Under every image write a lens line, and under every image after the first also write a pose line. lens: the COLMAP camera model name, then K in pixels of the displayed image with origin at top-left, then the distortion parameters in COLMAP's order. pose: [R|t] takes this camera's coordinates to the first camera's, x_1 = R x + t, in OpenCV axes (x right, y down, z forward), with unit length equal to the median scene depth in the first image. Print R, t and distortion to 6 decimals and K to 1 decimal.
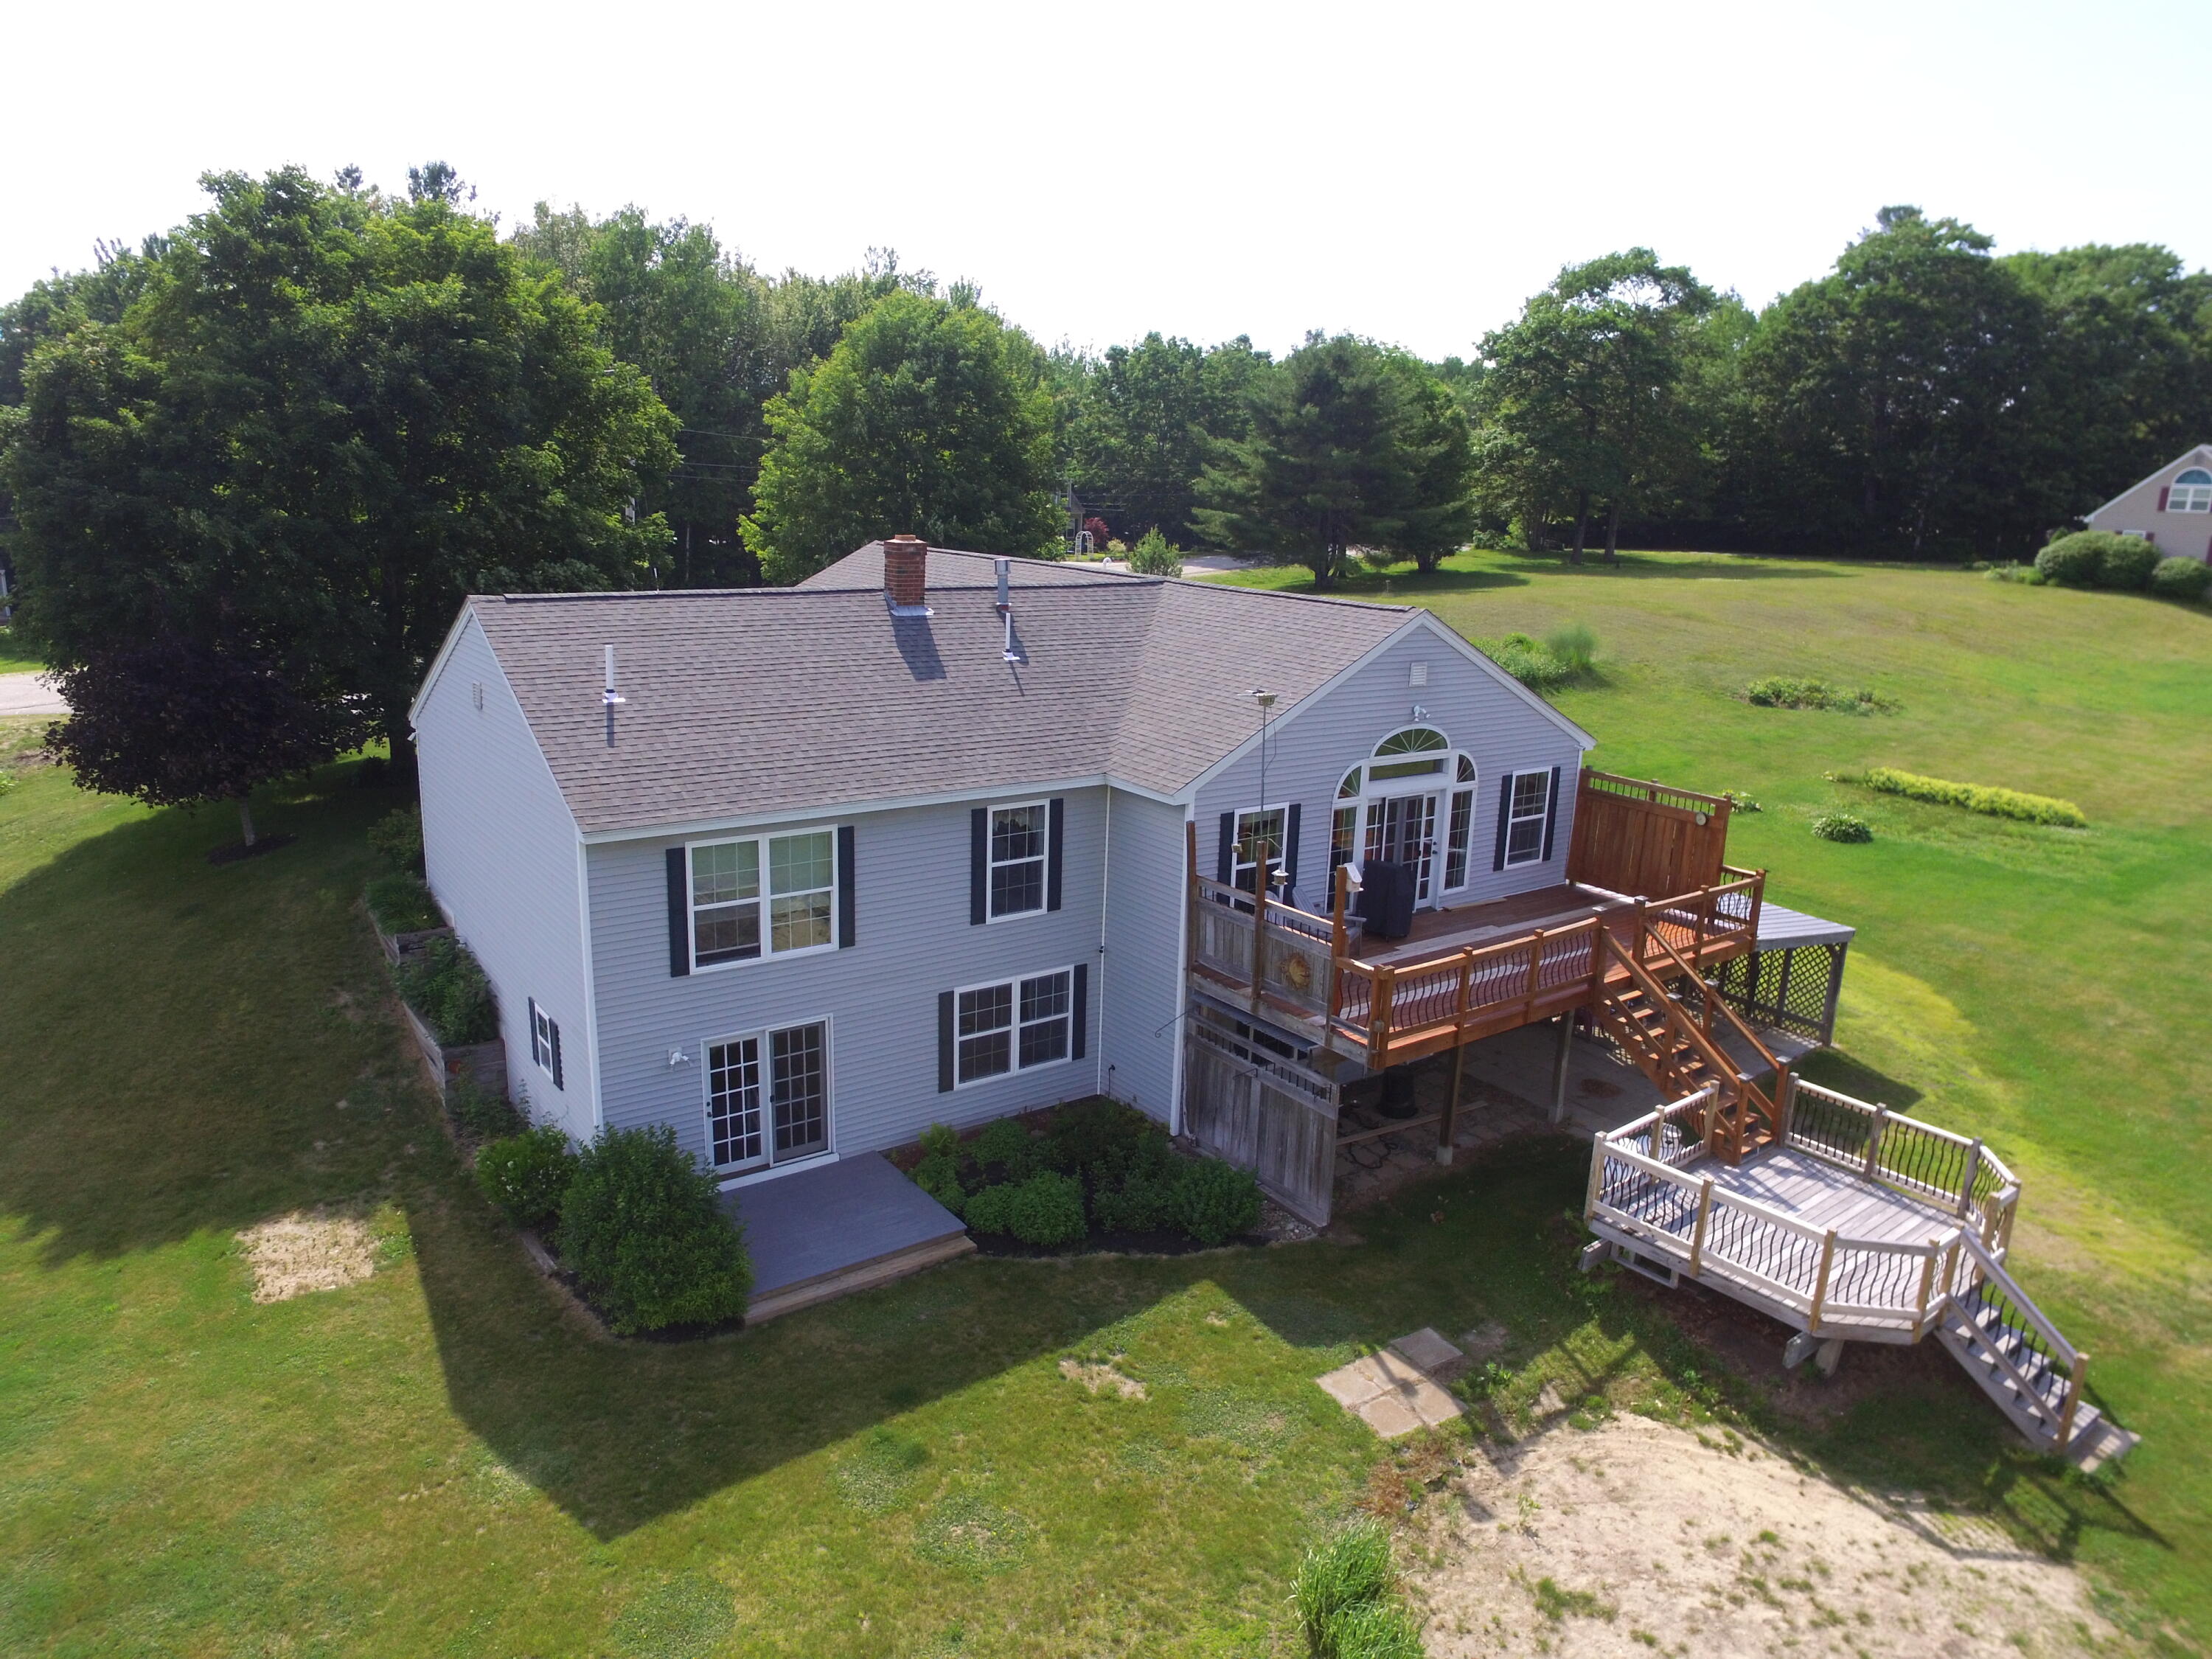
lens RADIAL K [[1492.2, 0, 1106.5], [0, 1492.2, 846.8], [0, 0, 1]] dist [-0.130093, 0.097342]
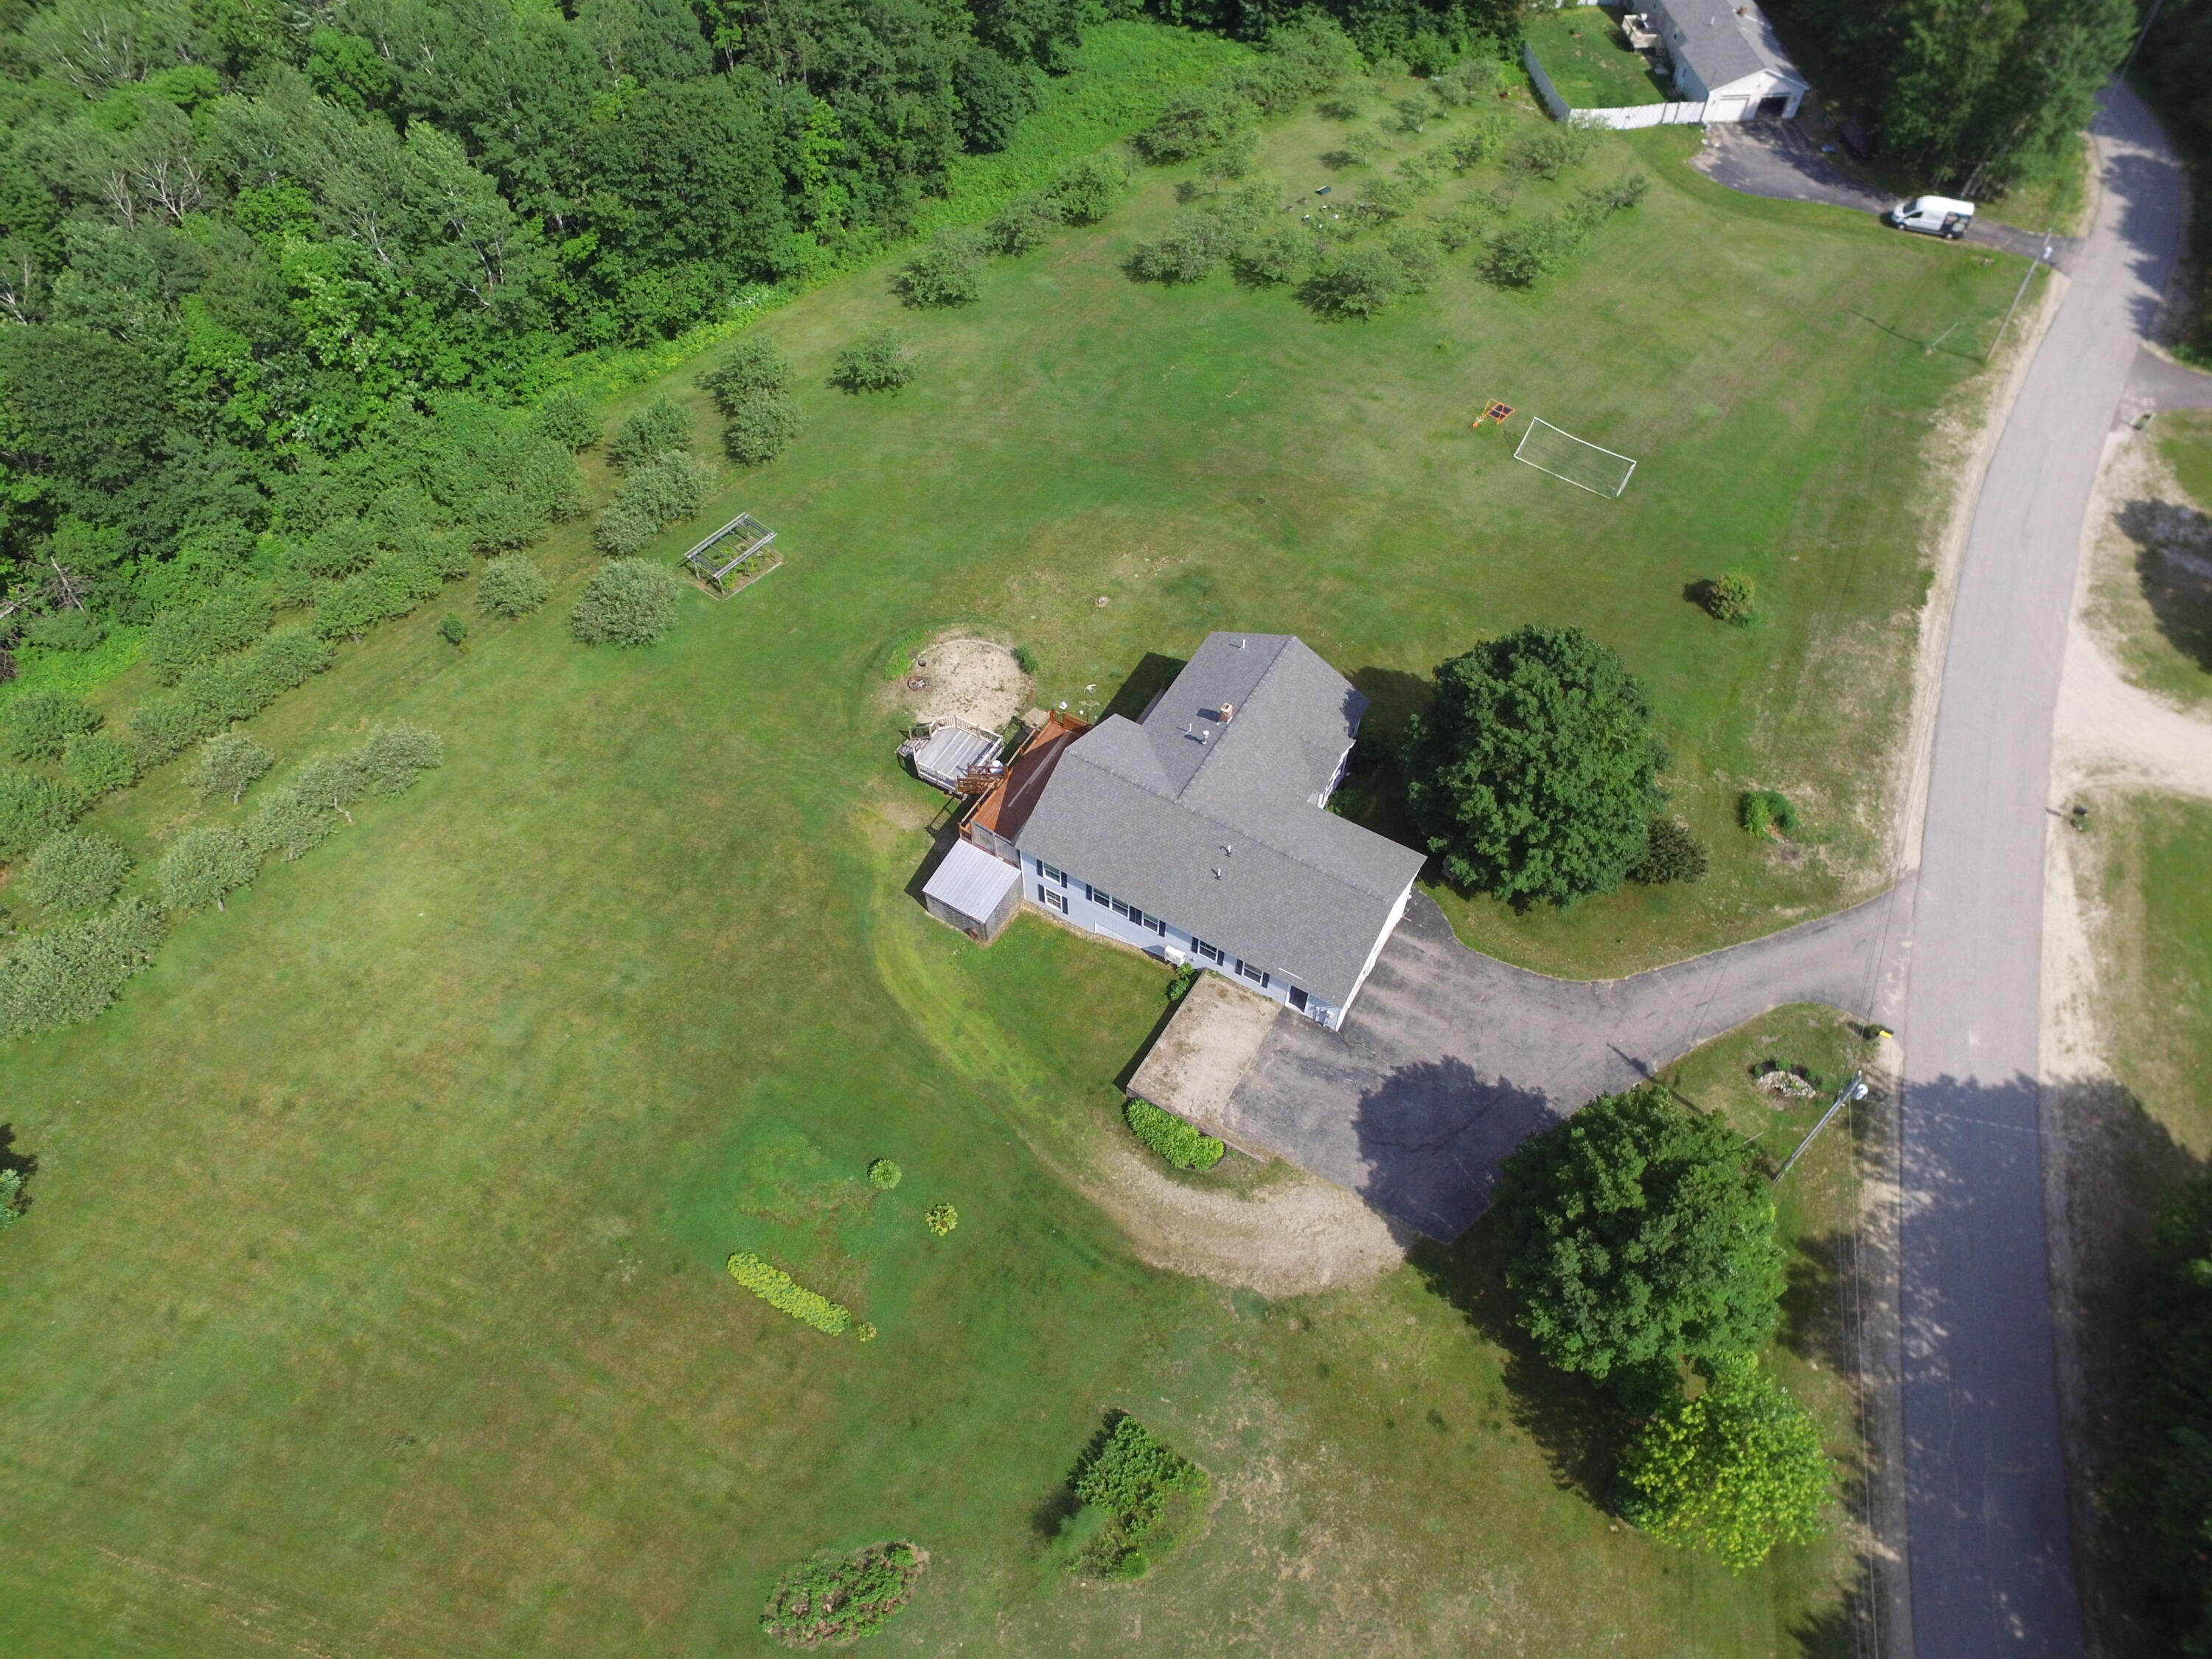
lens RADIAL K [[1492.2, 0, 1106.5], [0, 1492.2, 846.8], [0, 0, 1]] dist [-0.130093, 0.097342]
pose [[-0.922271, 0.298111, -0.246062, 1.218097], [-0.126412, 0.368957, 0.920810, -3.760971], [0.365290, 0.880341, -0.302593, 2.694483]]
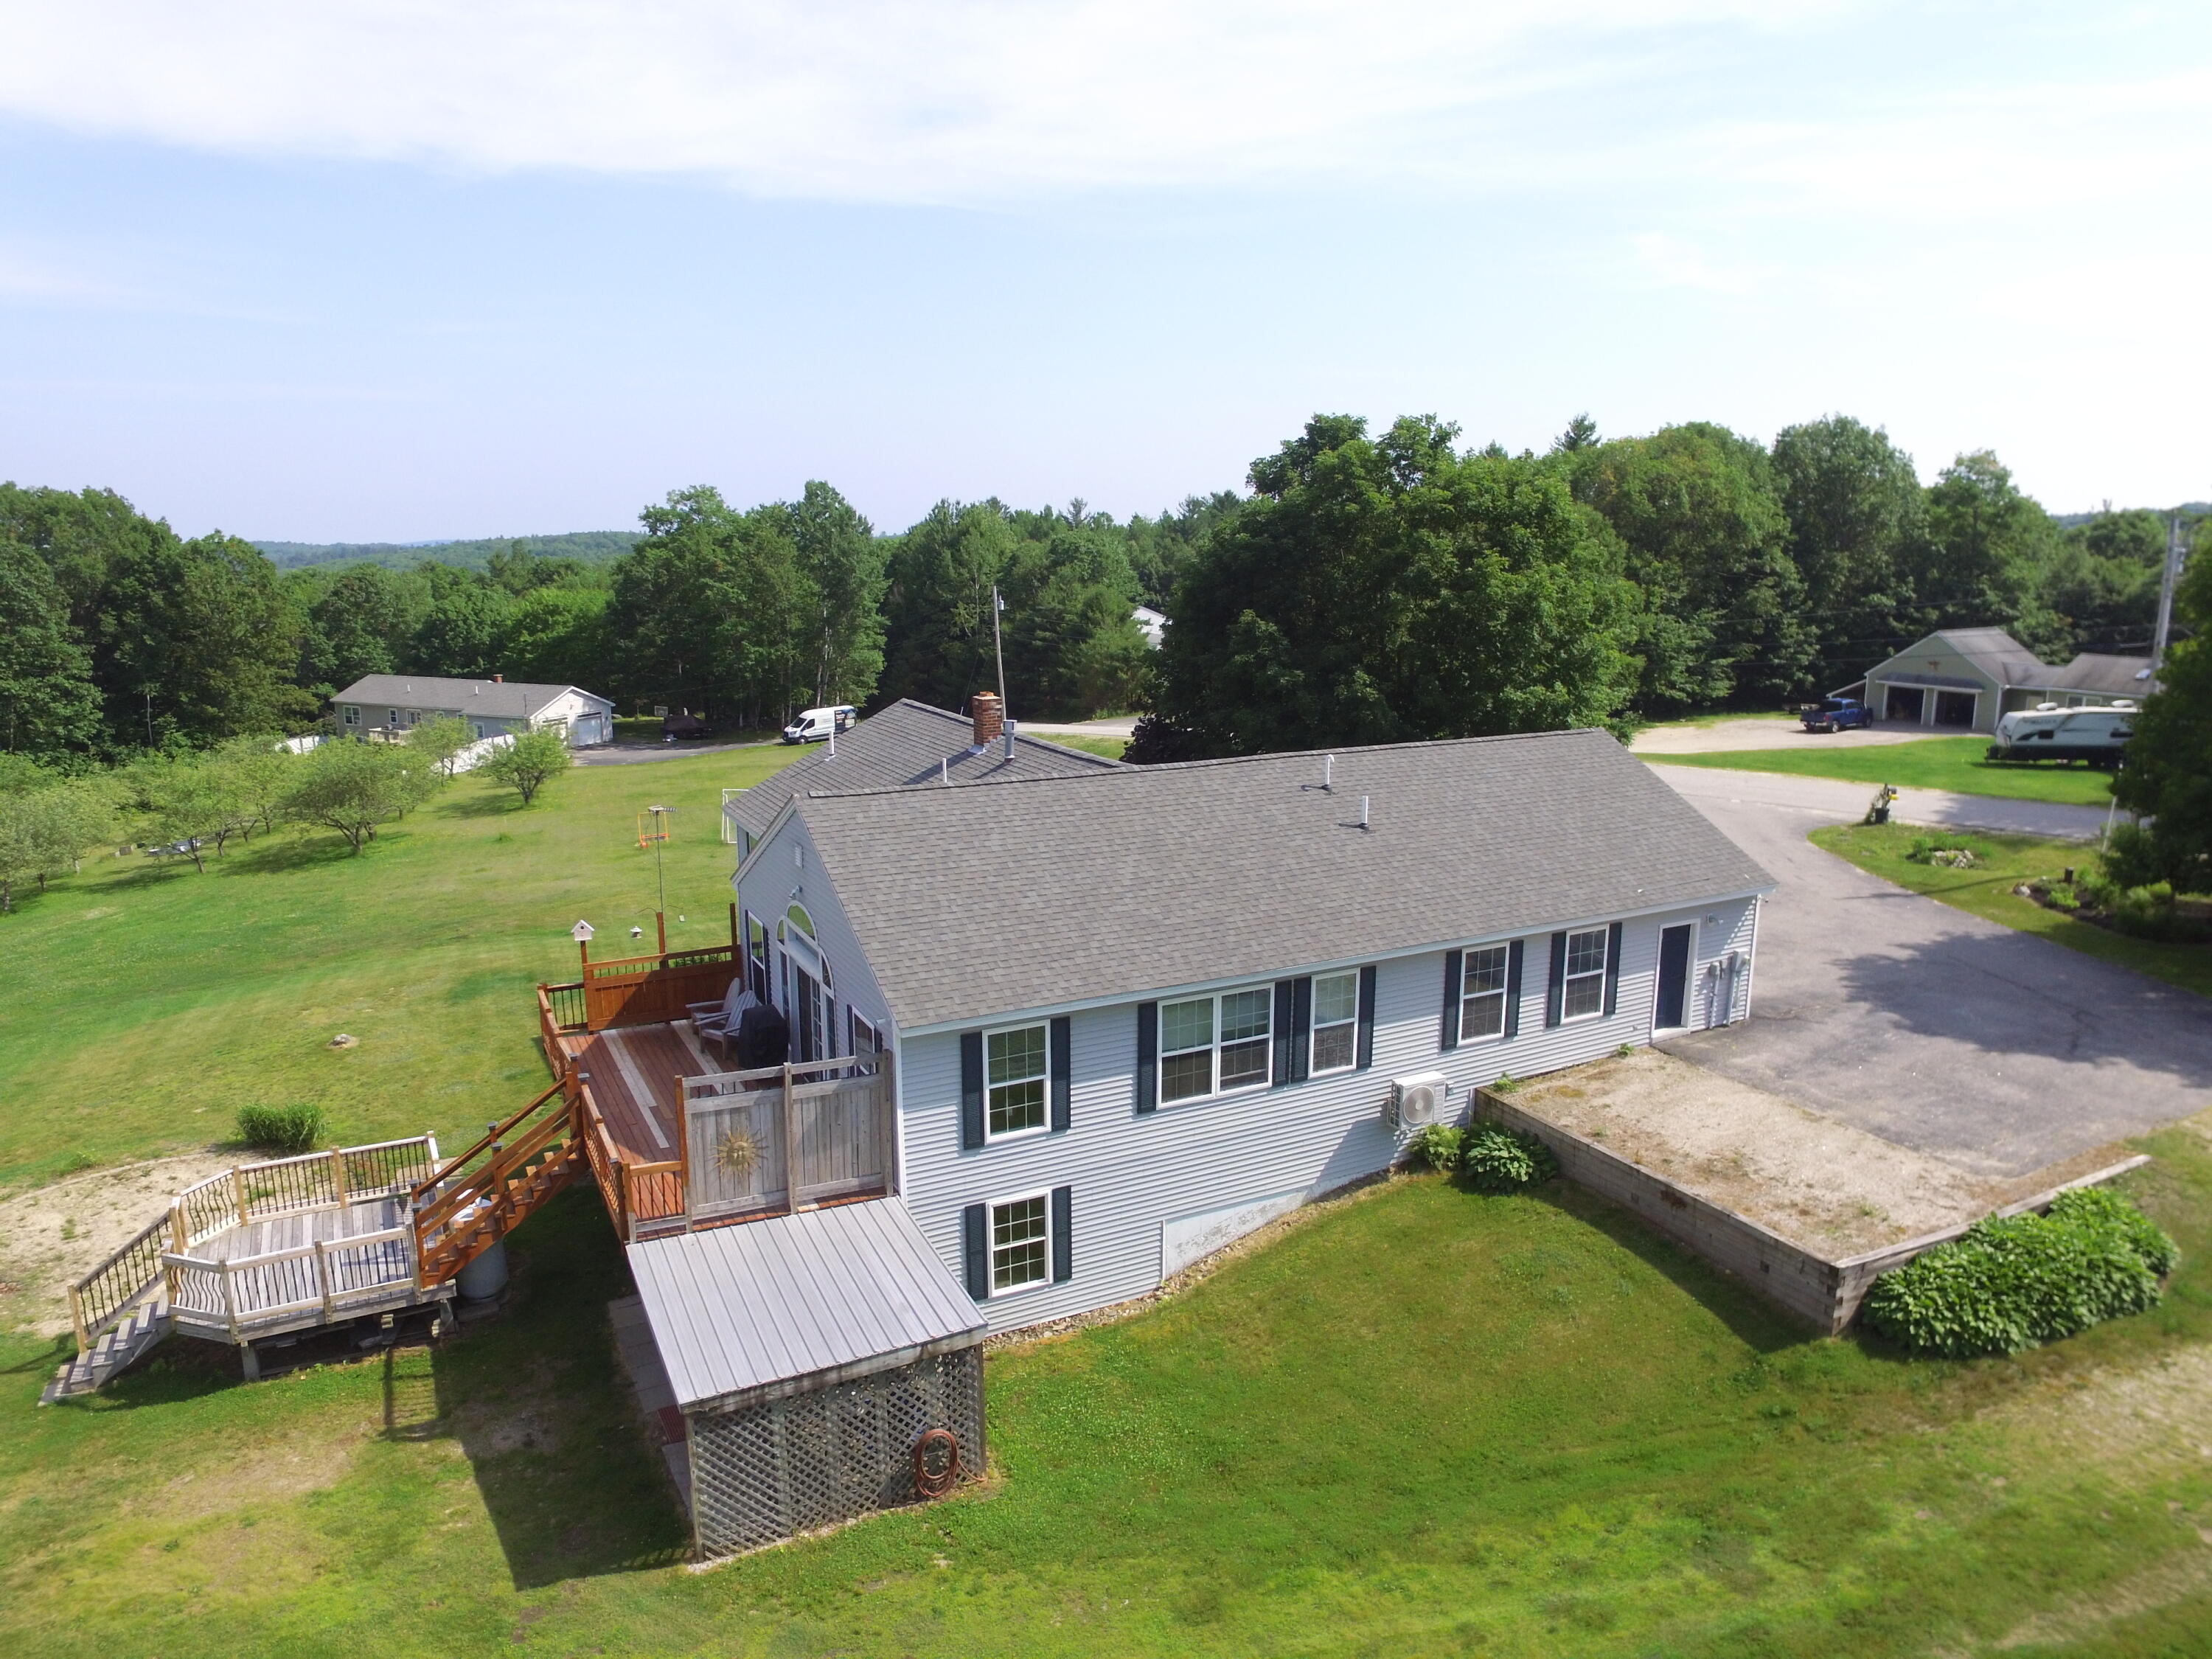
lens RADIAL K [[1492.2, 0, 1106.5], [0, 1492.2, 846.8], [0, 0, 1]] dist [-0.130093, 0.097342]
pose [[-0.164022, 0.172947, -0.971178, 1.476171], [-0.247065, 0.945930, 0.210178, -0.491617], [0.955016, 0.274418, -0.112425, 1.643649]]
